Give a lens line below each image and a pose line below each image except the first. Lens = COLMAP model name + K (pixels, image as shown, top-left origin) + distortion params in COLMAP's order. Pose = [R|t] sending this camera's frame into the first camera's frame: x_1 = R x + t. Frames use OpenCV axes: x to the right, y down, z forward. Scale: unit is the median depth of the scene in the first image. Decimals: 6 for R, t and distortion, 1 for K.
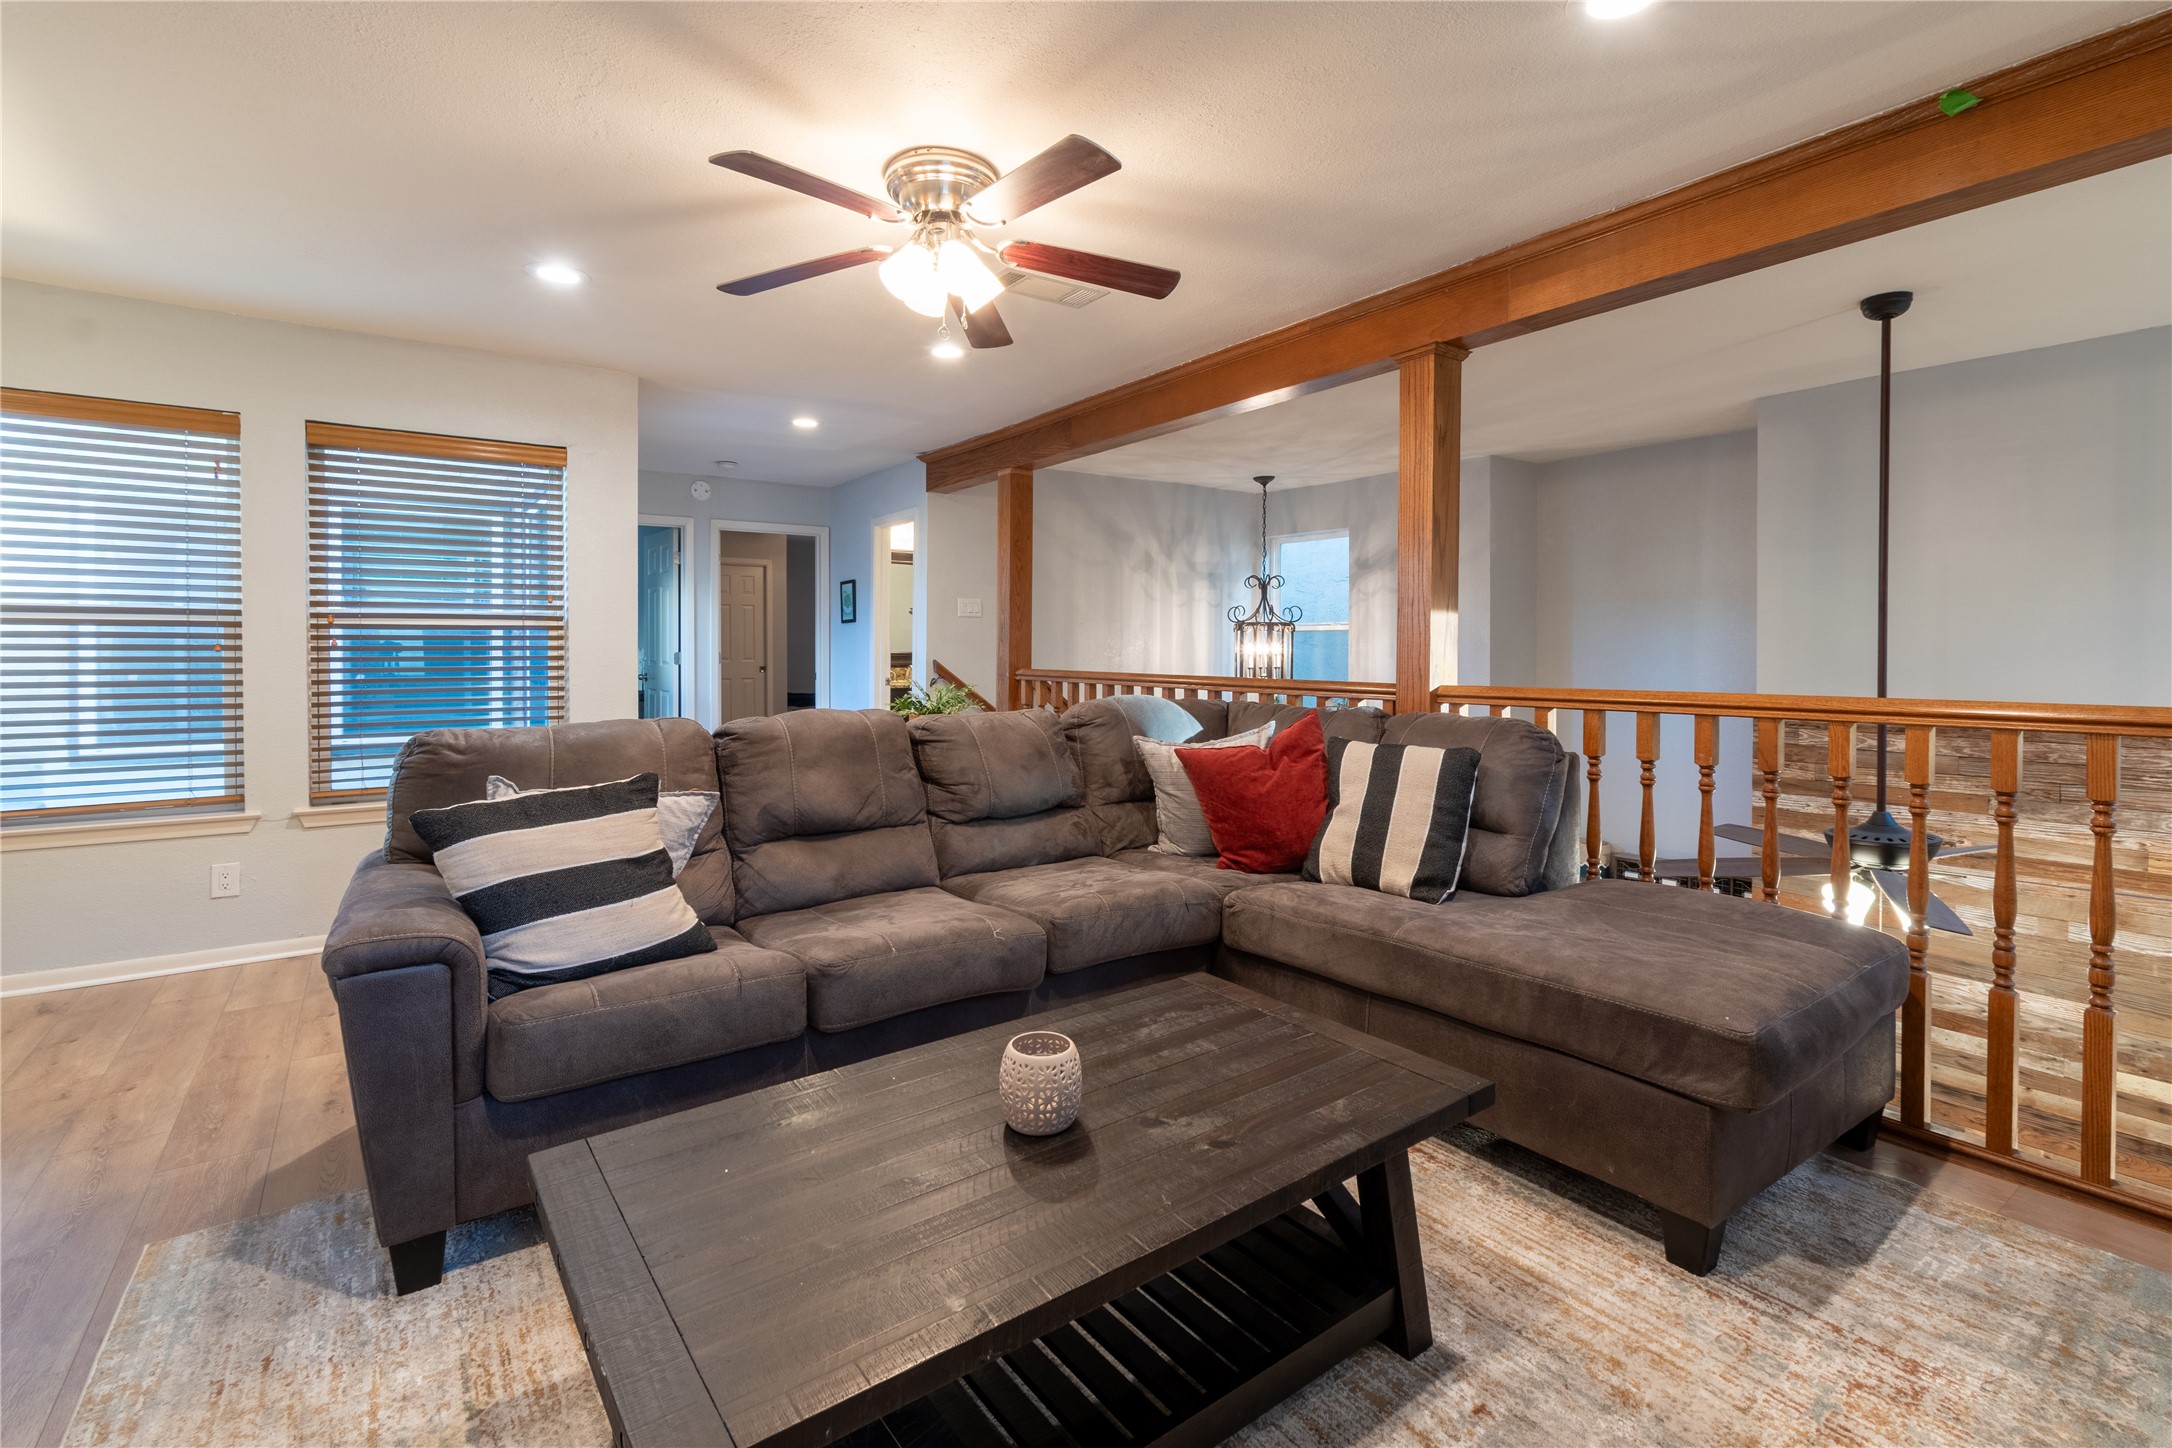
lens RADIAL K [[997.1, 0, 1086.0], [0, 997.1, 724.0], [0, 0, 1]] dist [-0.000515, -0.000193]
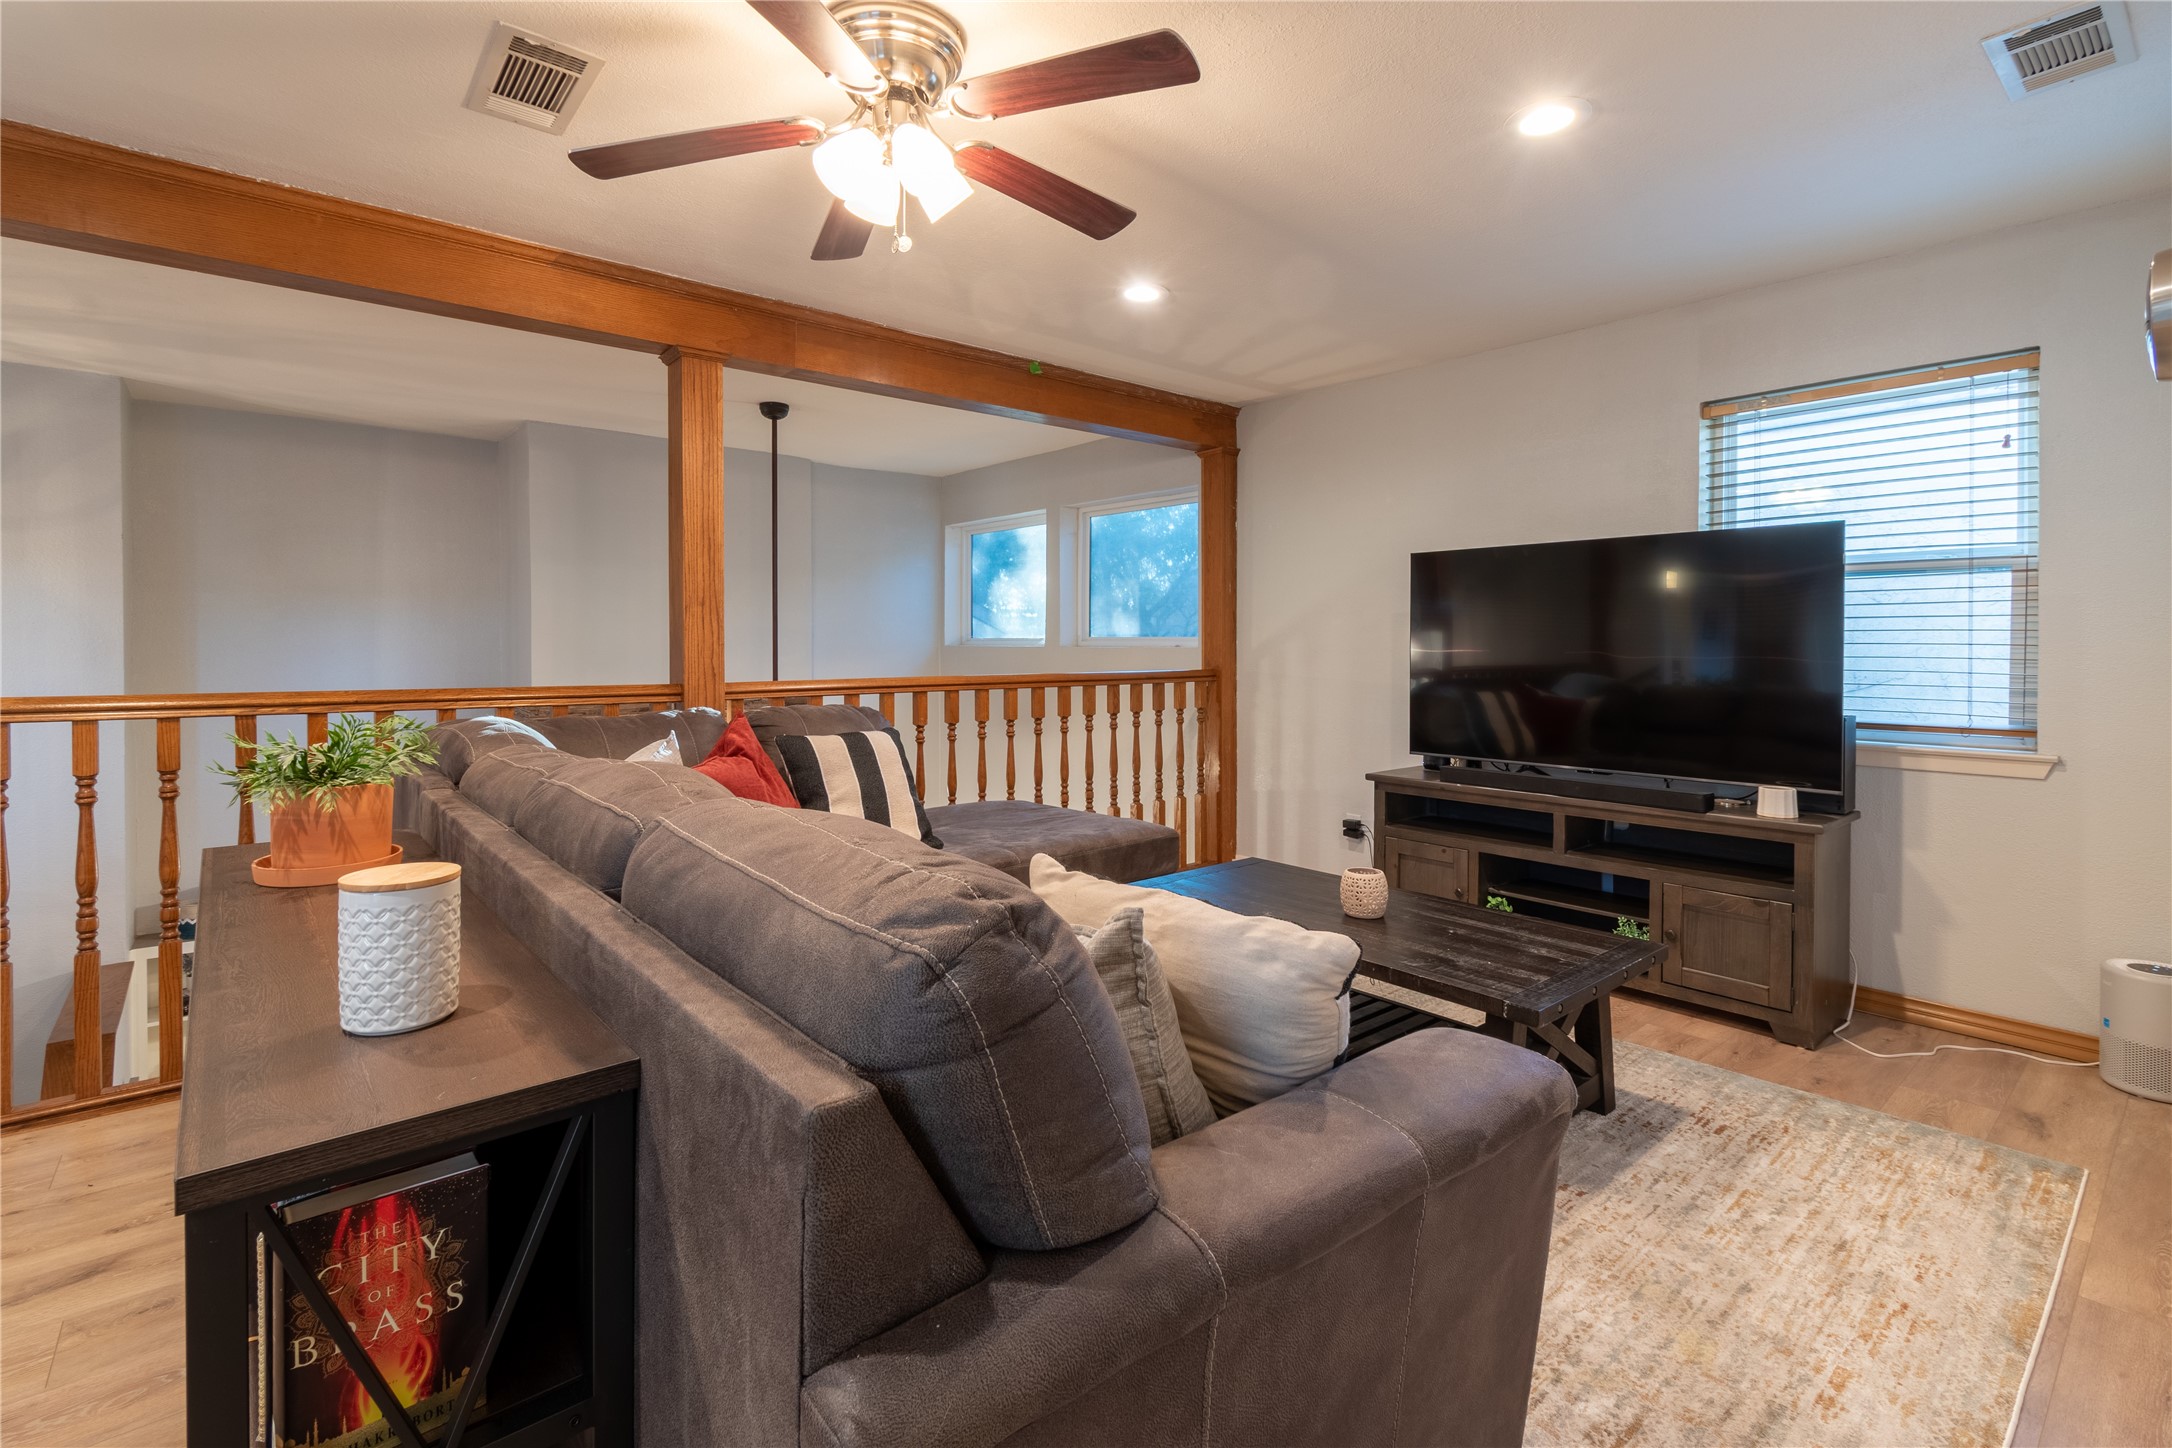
lens RADIAL K [[971.7, 0, 1084.7], [0, 971.7, 671.8], [0, 0, 1]] dist [-0.000418, -0.000065]
pose [[-0.083777, -0.030831, 0.996007, -0.788225], [0.071155, 0.996785, 0.036840, -0.070094], [-0.993941, 0.073957, -0.081313, 0.828675]]
